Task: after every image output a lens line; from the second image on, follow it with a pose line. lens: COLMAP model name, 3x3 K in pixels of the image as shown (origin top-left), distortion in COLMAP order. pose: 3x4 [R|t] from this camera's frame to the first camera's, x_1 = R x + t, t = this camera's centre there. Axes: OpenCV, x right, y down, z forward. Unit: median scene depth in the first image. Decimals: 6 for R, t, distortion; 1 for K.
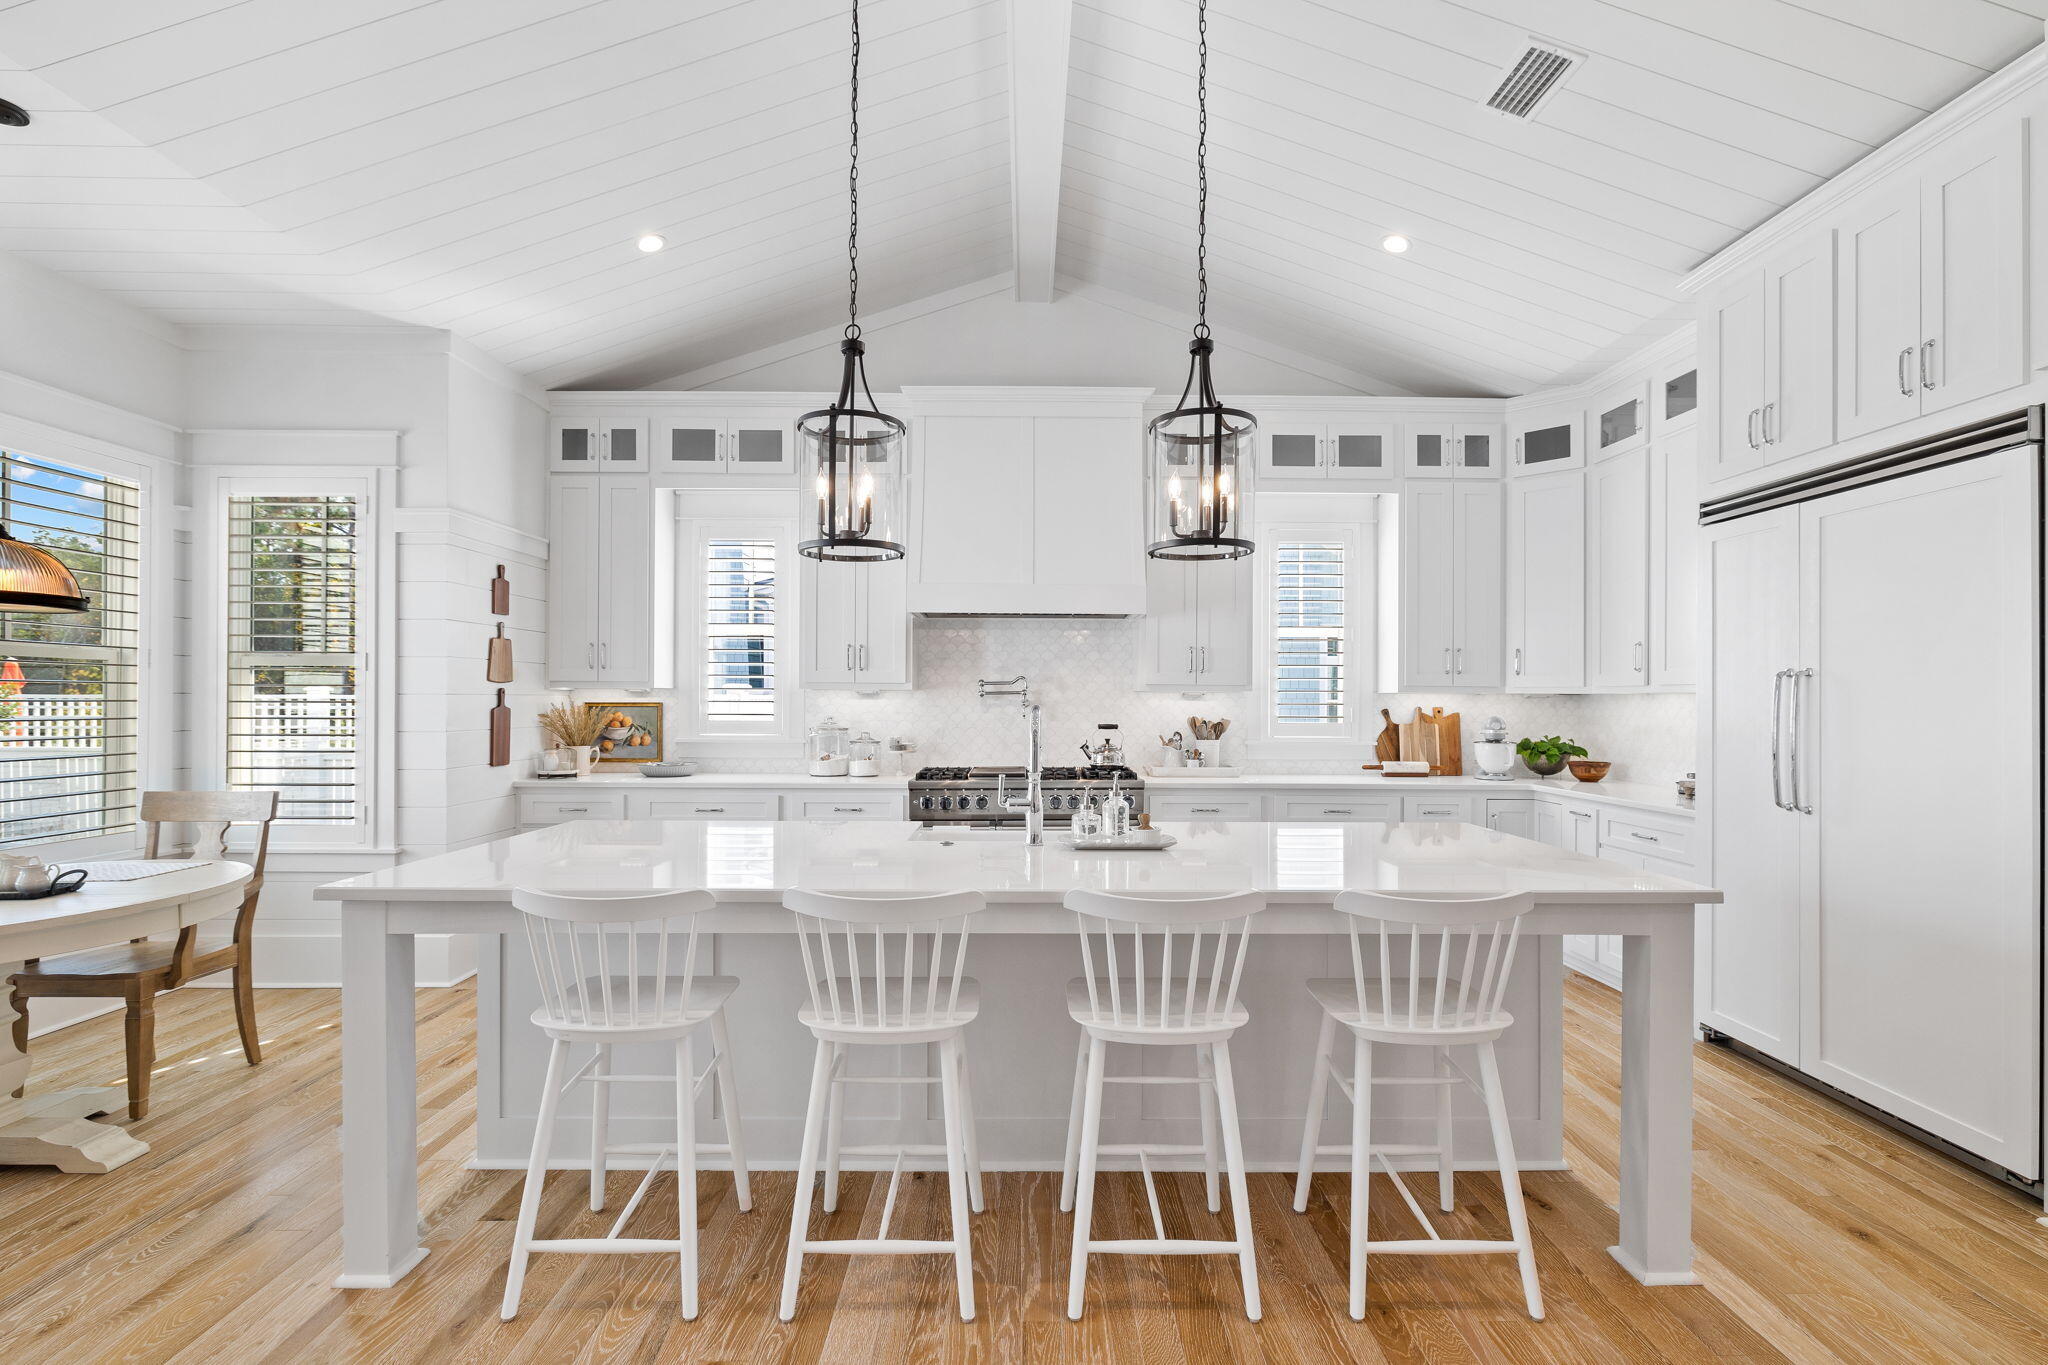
lens RADIAL K [[944.4, 0, 1028.3], [0, 944.4, 696.4], [0, 0, 1]] dist [-0.009133, 0.001390]
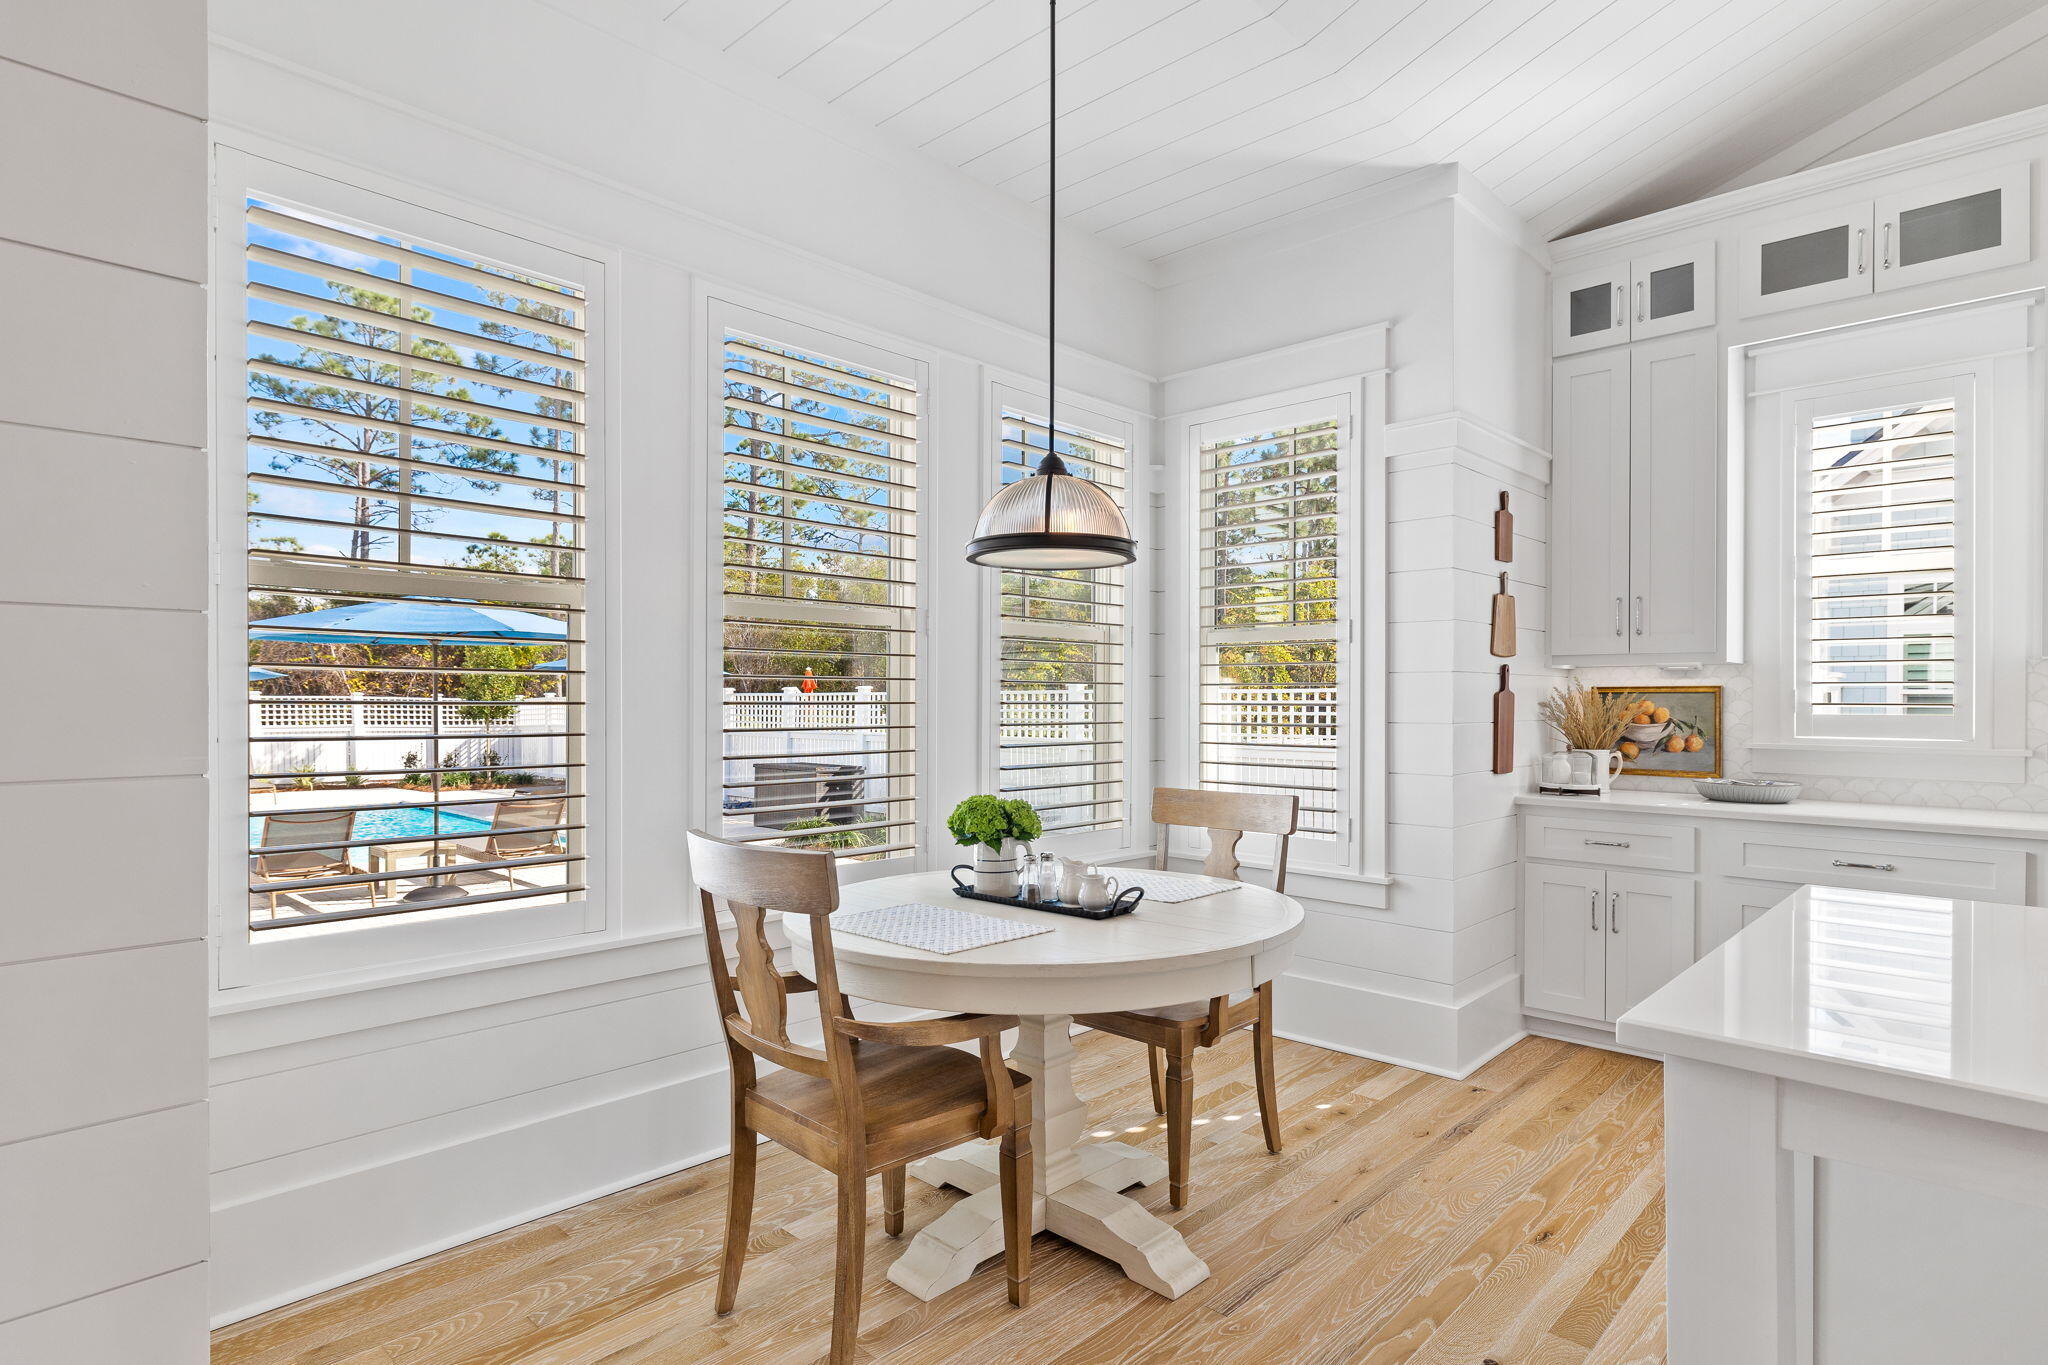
lens RADIAL K [[1072.4, 0, 1025.4], [0, 1072.4, 701.3], [0, 0, 1]] dist [0.000773, 0.000082]
pose [[0.719667, -0.000550, -0.694319, -0.274252], [0.003088, 0.999992, 0.002408, 0.016885], [0.694313, -0.003877, 0.719663, 0.175282]]
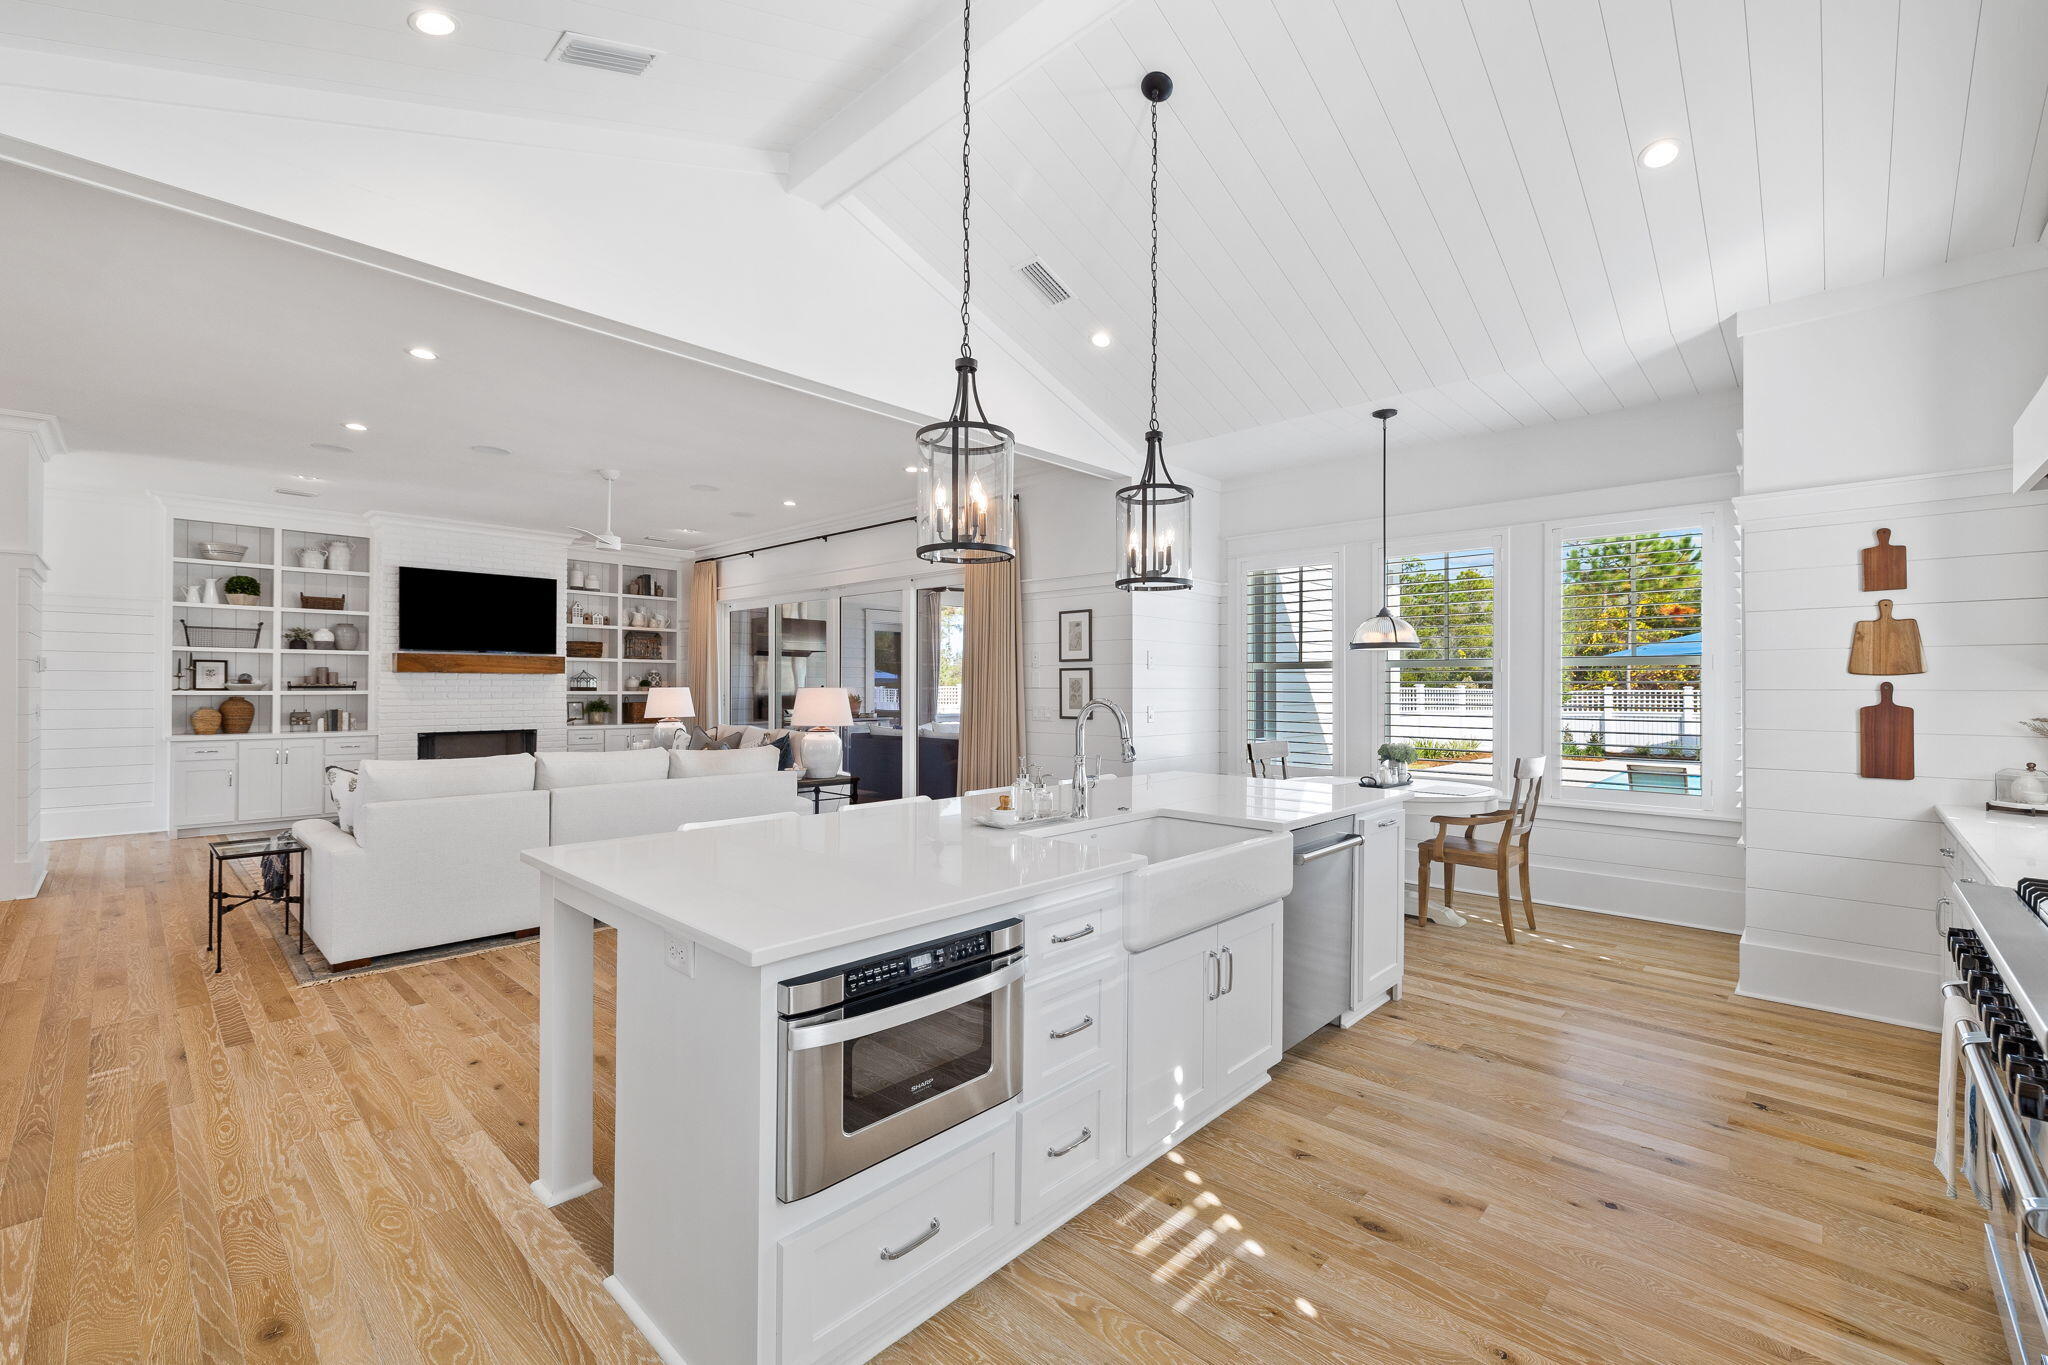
lens RADIAL K [[866.6, 0, 1018.3], [0, 866.6, 686.2], [0, 0, 1]] dist [-0.000445, 0.000161]
pose [[-0.698414, -0.008129, -0.715648, 0.514991], [-0.002651, 0.999958, -0.008772, 0.003451], [0.715690, -0.004230, -0.698406, 1.051105]]
